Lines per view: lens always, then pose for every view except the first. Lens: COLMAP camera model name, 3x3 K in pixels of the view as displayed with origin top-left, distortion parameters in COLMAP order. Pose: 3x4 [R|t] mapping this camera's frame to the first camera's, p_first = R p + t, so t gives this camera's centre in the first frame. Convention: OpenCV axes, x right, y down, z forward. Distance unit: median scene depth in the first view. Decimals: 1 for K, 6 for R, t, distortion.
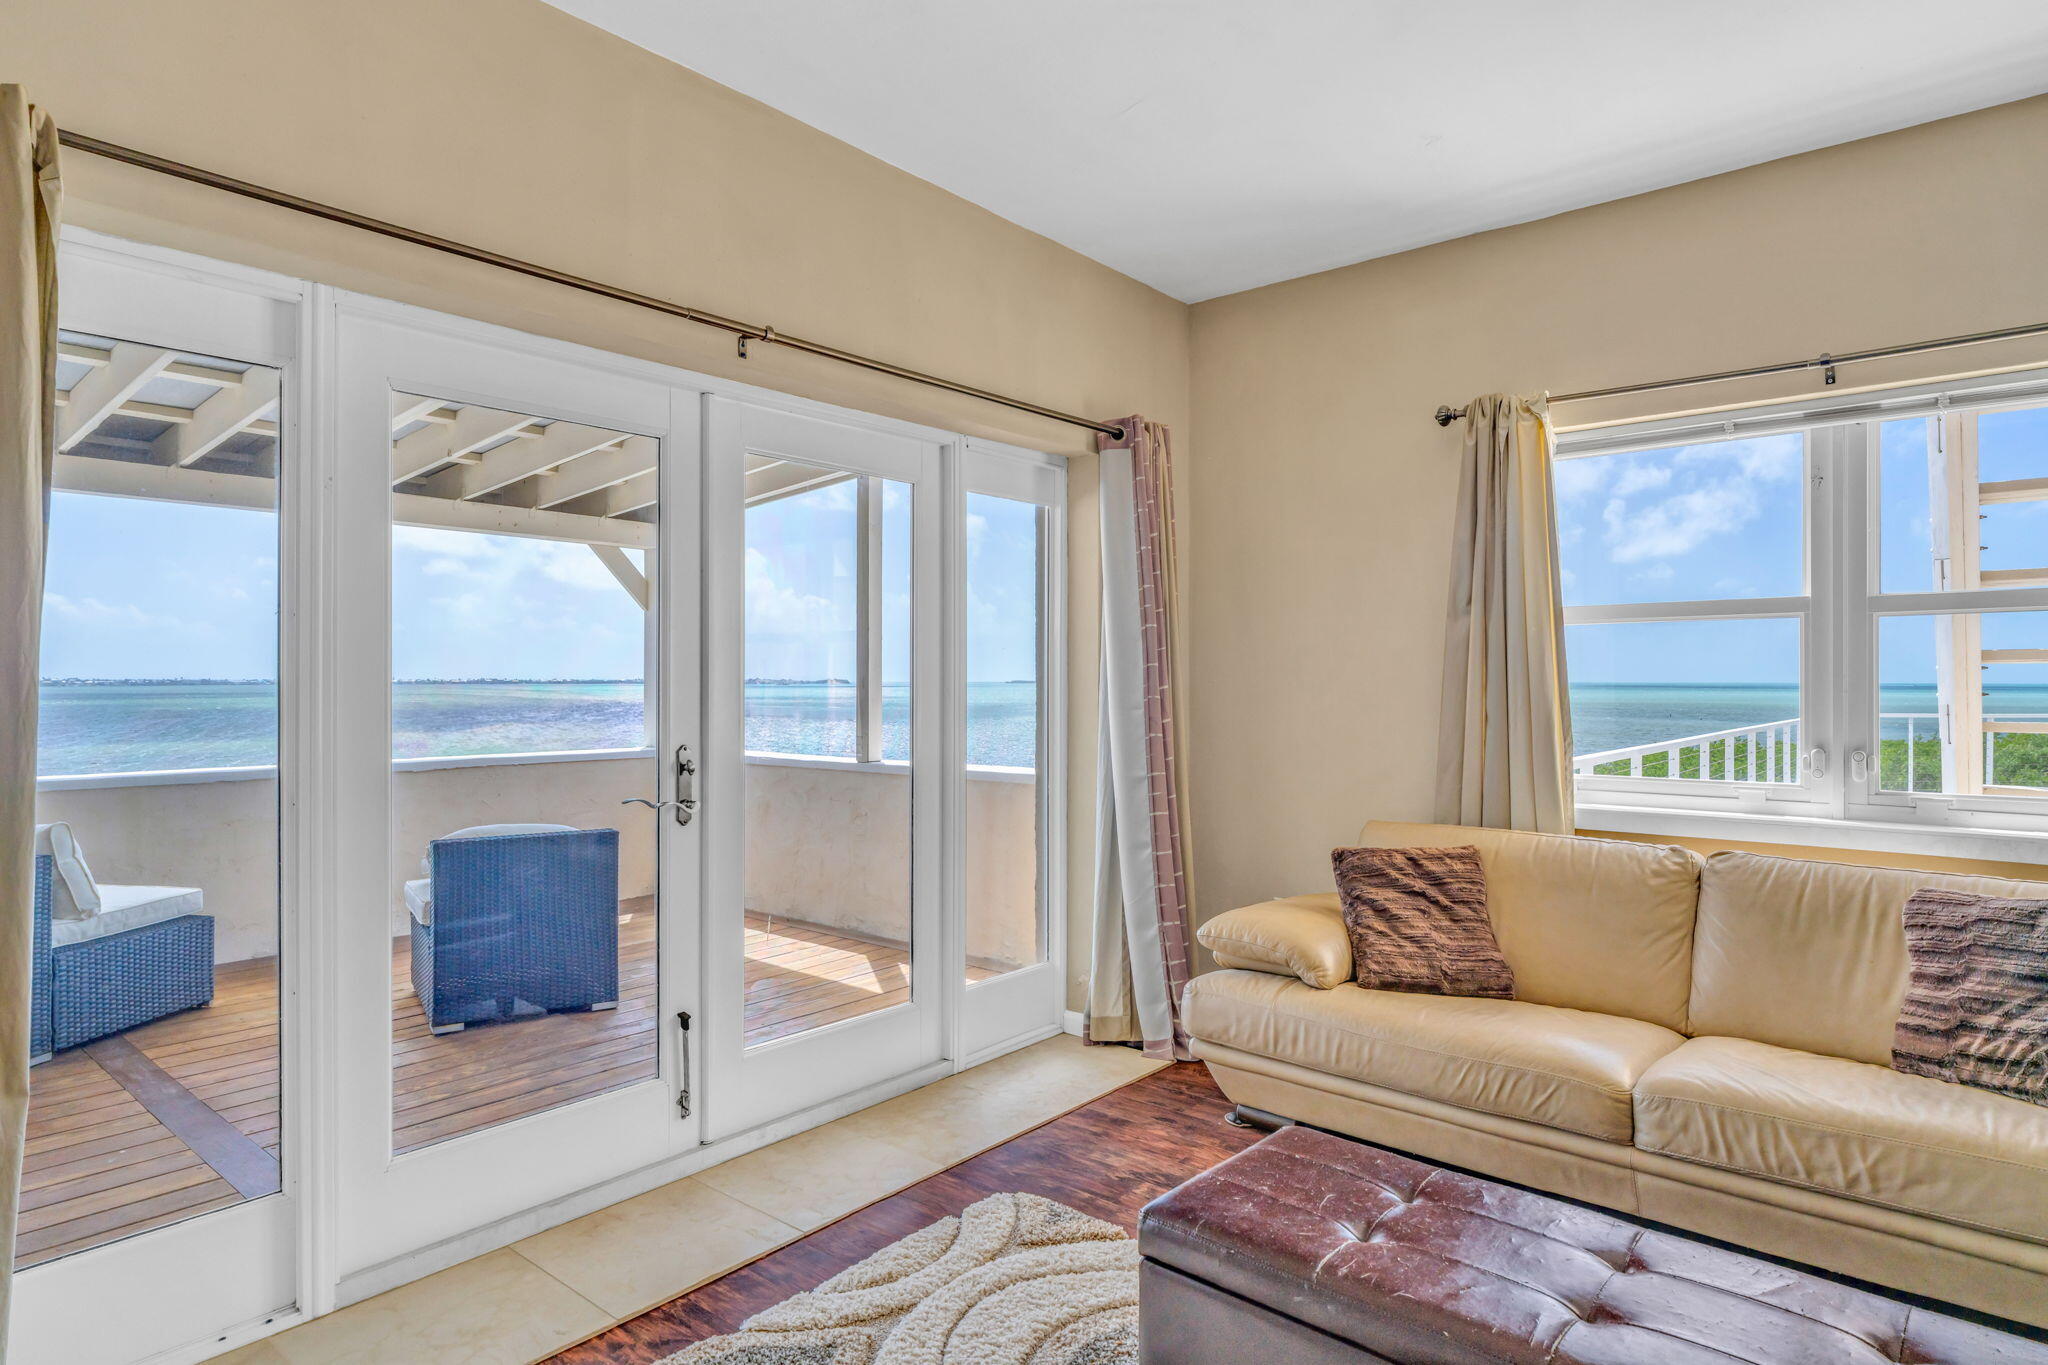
lens RADIAL K [[1105.6, 0, 1024.0], [0, 1105.6, 682.5], [0, 0, 1]] dist [-0.004274, -0.000052]
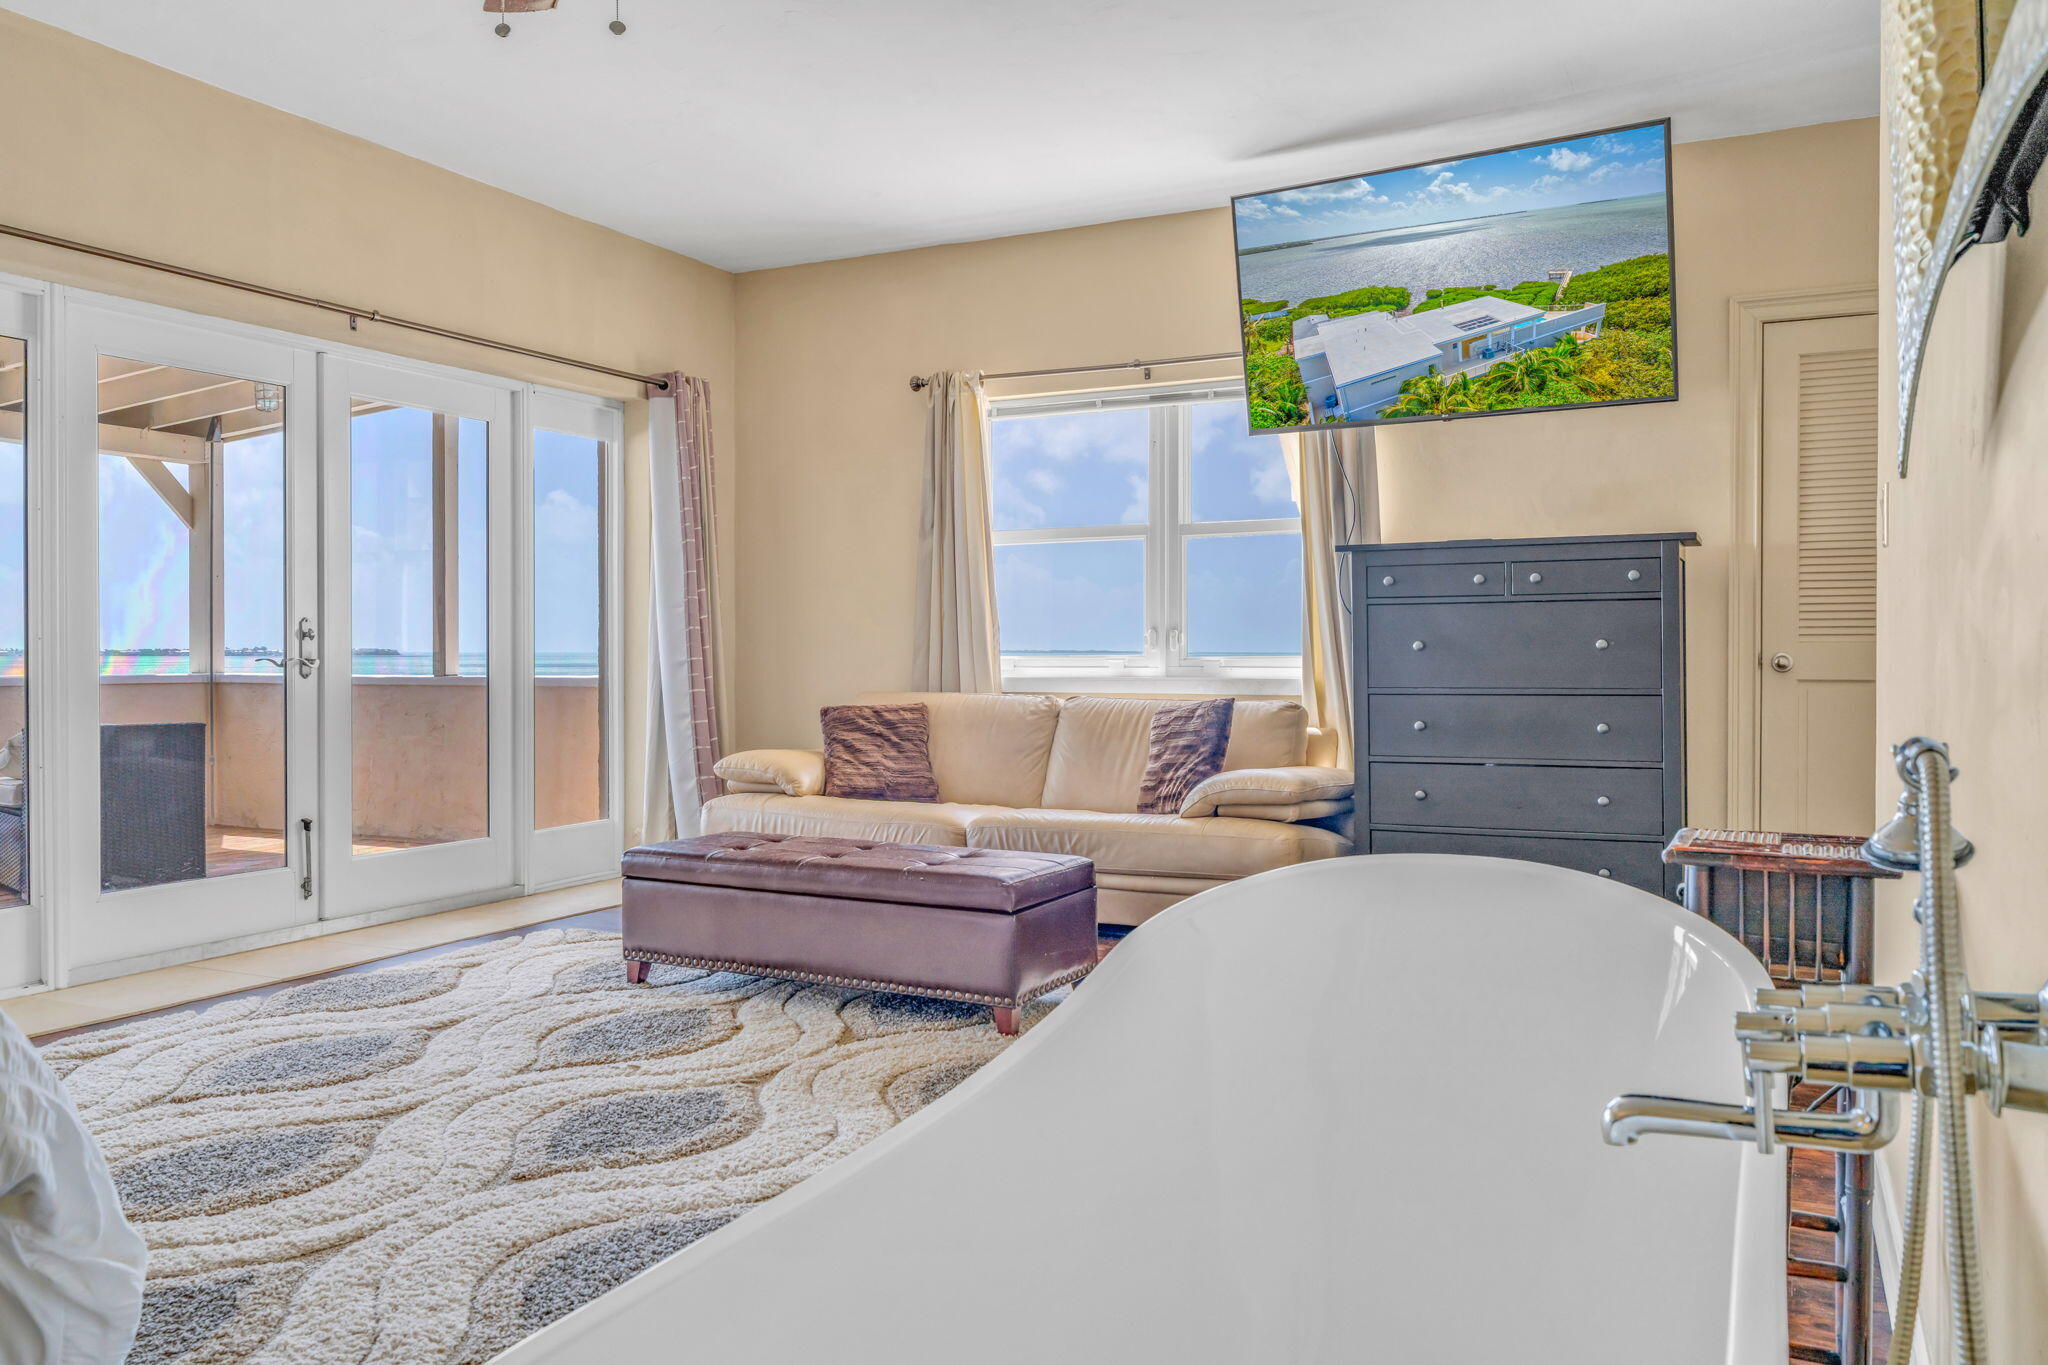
lens RADIAL K [[1484.0, 0, 1025.0], [0, 1484.0, 661.0], [0, 0, 1]] dist [0.008739, 0.002184]
pose [[0.970506, -0.003591, 0.241050, 0.086836], [0.002599, 0.999987, 0.004435, 0.088413], [-0.241063, -0.003678, 0.970503, -0.812515]]
